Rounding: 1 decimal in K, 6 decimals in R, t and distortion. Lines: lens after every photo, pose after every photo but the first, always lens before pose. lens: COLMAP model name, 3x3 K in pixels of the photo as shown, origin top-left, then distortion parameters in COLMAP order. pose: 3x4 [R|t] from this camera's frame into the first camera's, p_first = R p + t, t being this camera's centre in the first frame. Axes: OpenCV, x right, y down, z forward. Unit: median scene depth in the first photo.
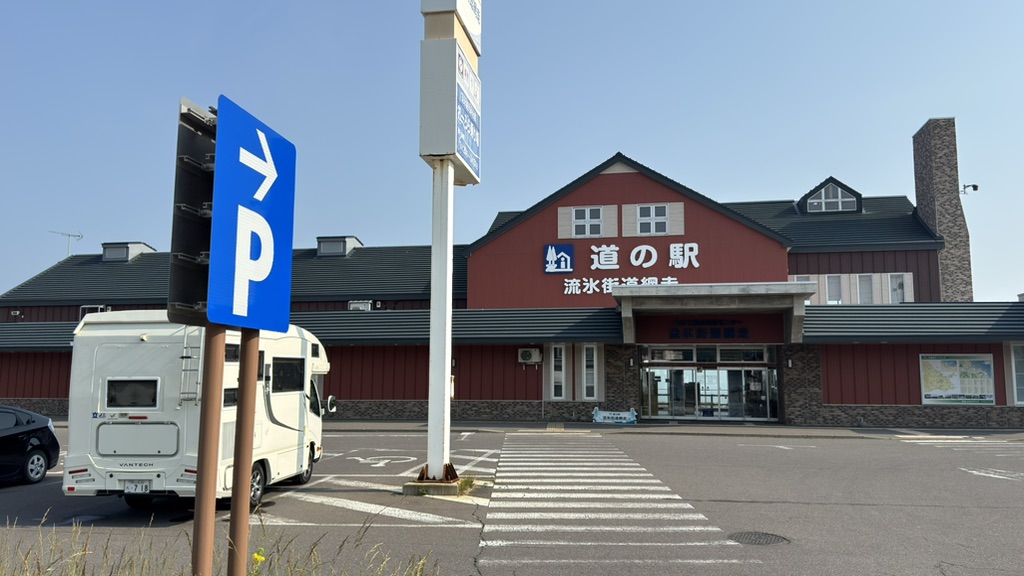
lens RADIAL K [[842.1, 0, 509.8], [0, 842.1, 288.1], [0, 0, 1]] dist [0.159121, -0.308800]
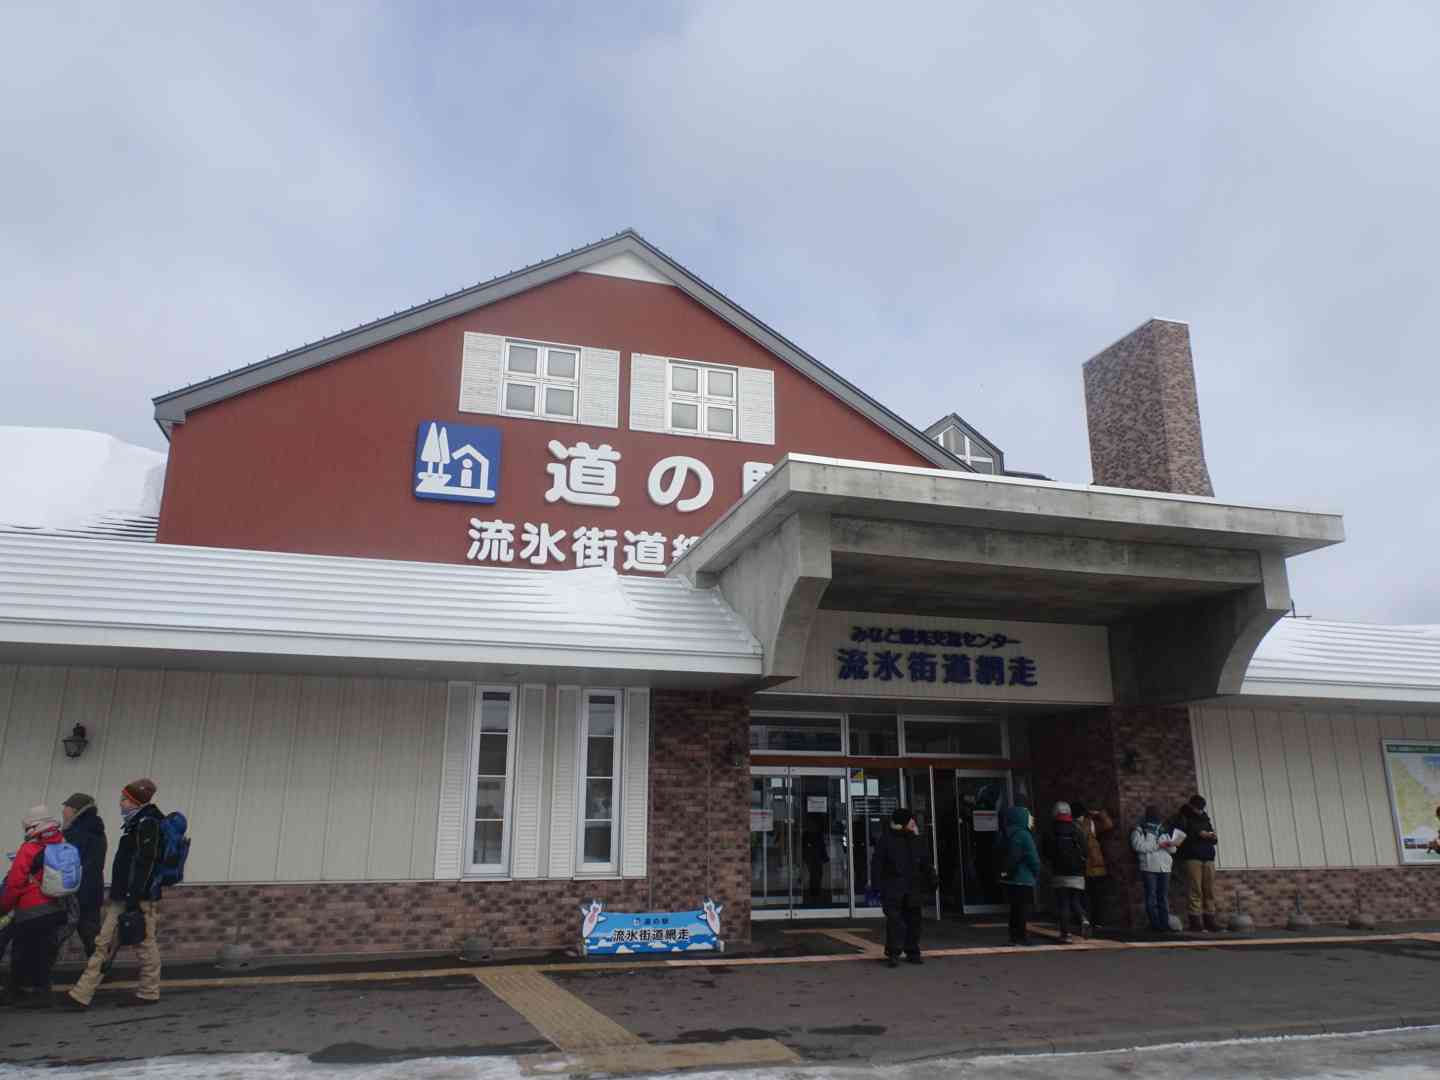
lens RADIAL K [[1040.7, 0, 726.3], [0, 1040.7, 541.2], [0, 0, 1]] dist [-0.004173, 0.008481]
pose [[0.885745, 0.116974, 0.449191, -0.037447], [-0.052238, 0.986698, -0.153940, 0.062671], [-0.461223, 0.112887, 0.880074, 0.567673]]
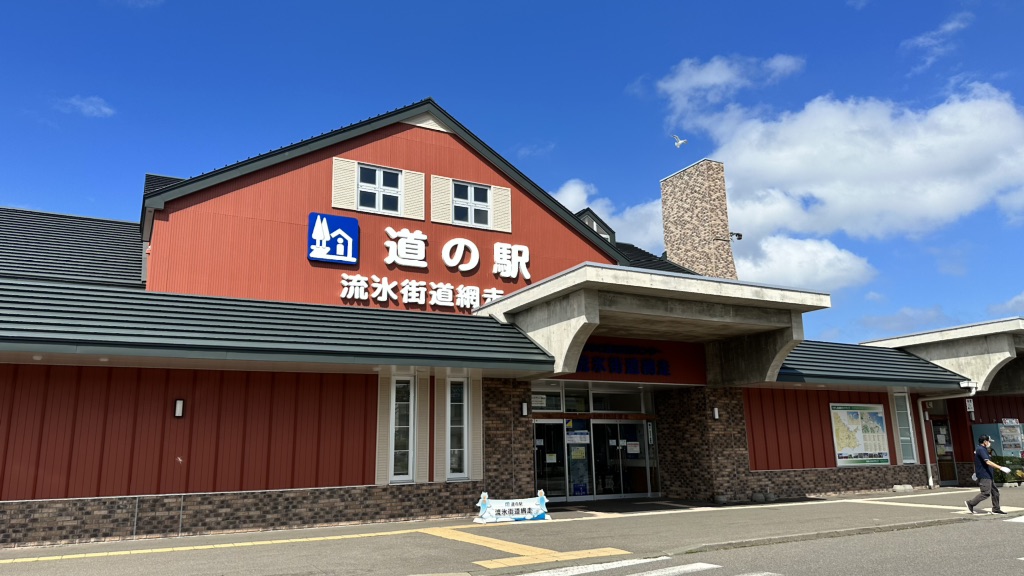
lens RADIAL K [[714.6, 0, 512.0], [0, 714.6, 288.0], [0, 0, 1]] dist [0.164363, -0.318616]
pose [[0.774274, 0.121232, 0.621131, -0.161039], [-0.052084, 0.990358, -0.128372, 0.060270], [-0.630704, 0.067044, 0.773122, 0.535881]]
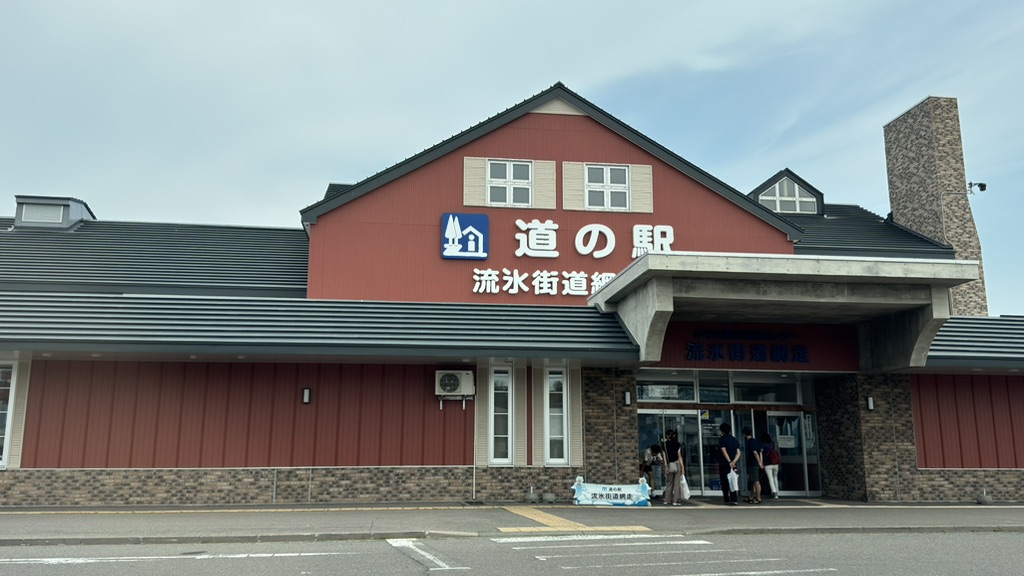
lens RADIAL K [[842.1, 0, 509.8], [0, 842.1, 288.1], [0, 0, 1]] dist [0.159121, -0.308800]
pose [[0.946844, 0.060362, 0.315978, -0.108015], [-0.035703, 0.995888, -0.083261, 0.055676], [-0.319705, 0.067554, 0.945106, 0.407831]]
